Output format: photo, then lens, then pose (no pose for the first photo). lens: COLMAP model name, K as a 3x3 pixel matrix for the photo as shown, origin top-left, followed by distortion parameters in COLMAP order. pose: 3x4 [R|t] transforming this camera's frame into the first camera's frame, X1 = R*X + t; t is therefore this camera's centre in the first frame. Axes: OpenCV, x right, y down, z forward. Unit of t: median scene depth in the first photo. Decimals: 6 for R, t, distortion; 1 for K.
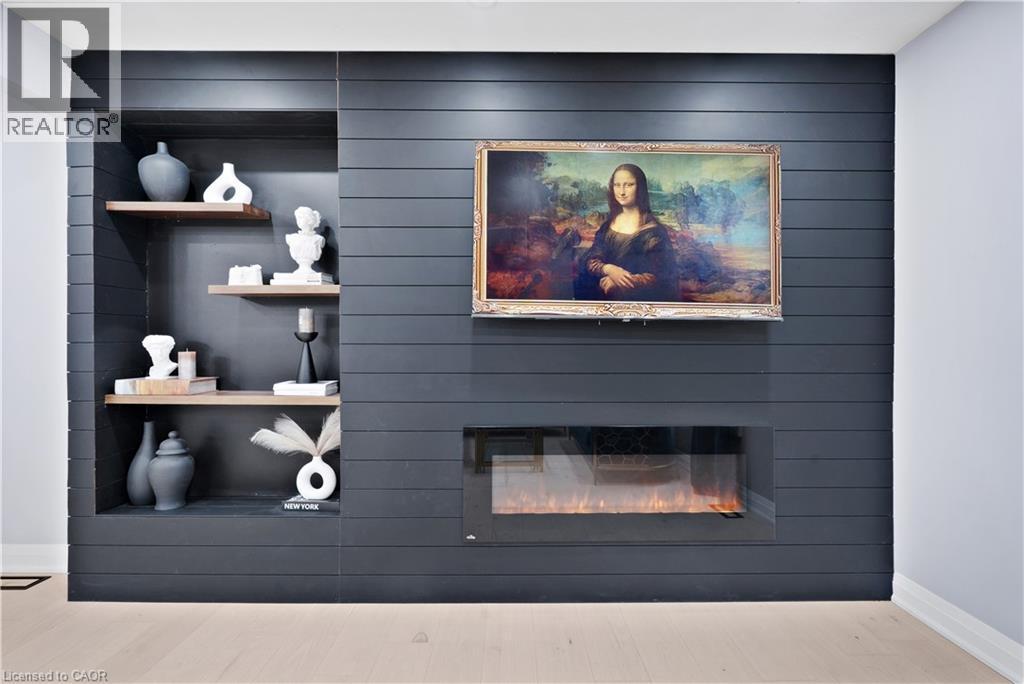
lens RADIAL K [[480.9, 0, 512.7], [0, 480.9, 335.6], [0, 0, 1]] dist [-0.069951, -0.000208]
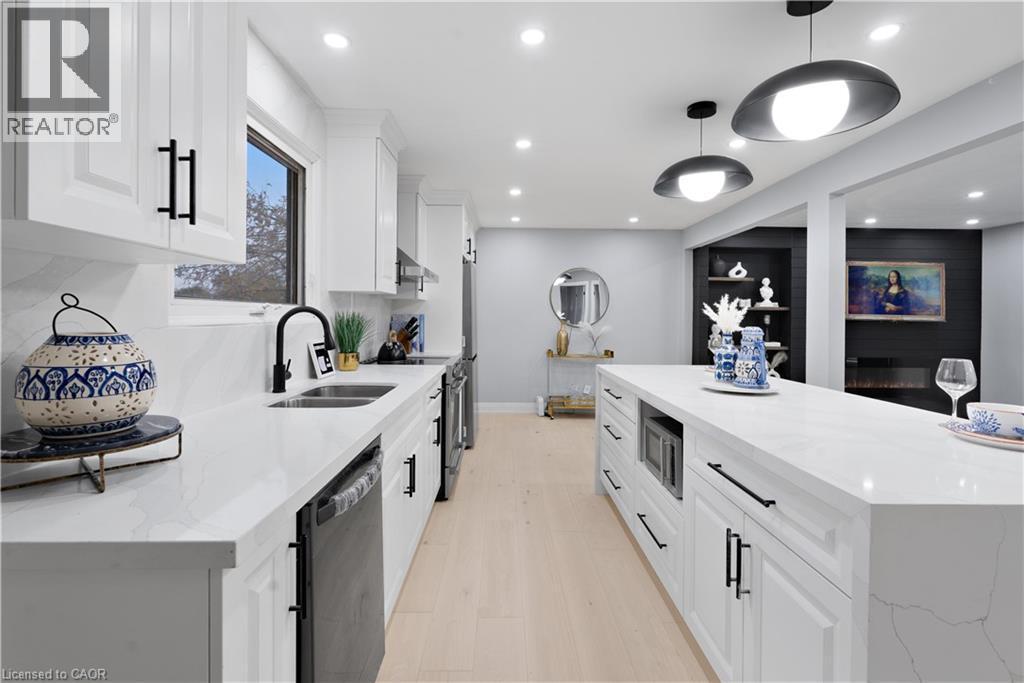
lens RADIAL K [[483.1, 0, 512.8], [0, 483.1, 319.0], [0, 0, 1]] dist [-0.005029, -0.000691]
pose [[0.999934, 0.007457, 0.008742, -2.254977], [-0.007411, 0.999959, -0.005227, -0.010627], [-0.008781, 0.005162, 0.999948, -2.096340]]
